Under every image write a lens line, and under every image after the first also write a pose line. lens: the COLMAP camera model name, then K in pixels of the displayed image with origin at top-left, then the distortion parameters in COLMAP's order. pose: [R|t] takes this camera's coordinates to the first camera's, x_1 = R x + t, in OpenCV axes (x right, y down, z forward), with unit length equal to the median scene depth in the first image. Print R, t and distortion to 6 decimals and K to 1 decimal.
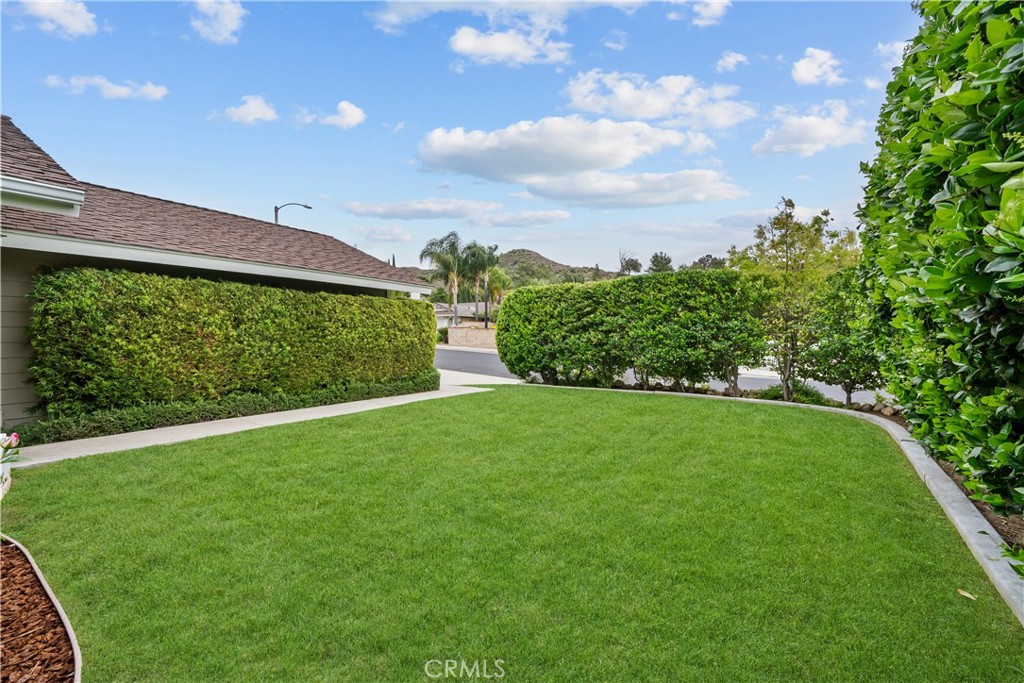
lens RADIAL K [[393.5, 0, 512.5], [0, 393.5, 340.3], [0, 0, 1]] dist [-0.002913, 0.000052]
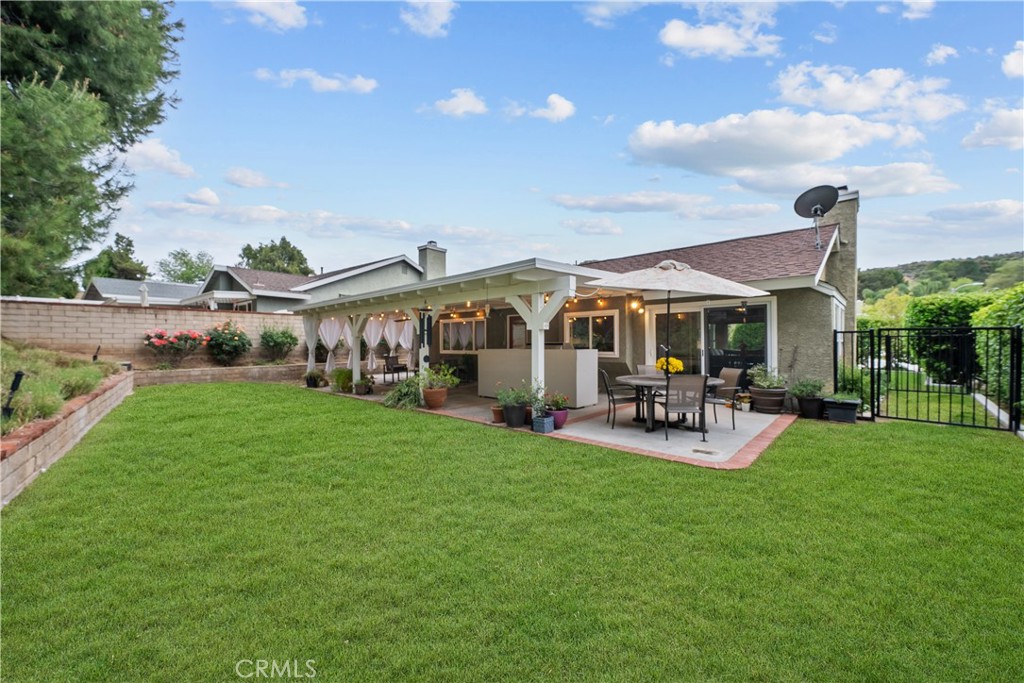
lens RADIAL K [[393.5, 0, 512.1], [0, 393.5, 336.8], [0, 0, 1]] dist [-0.002913, 0.000052]
pose [[0.999996, -0.000162, -0.002736, -0.532515], [0.000159, 0.999999, -0.001104, 0.009471], [0.002736, 0.001103, 0.999996, 0.000603]]
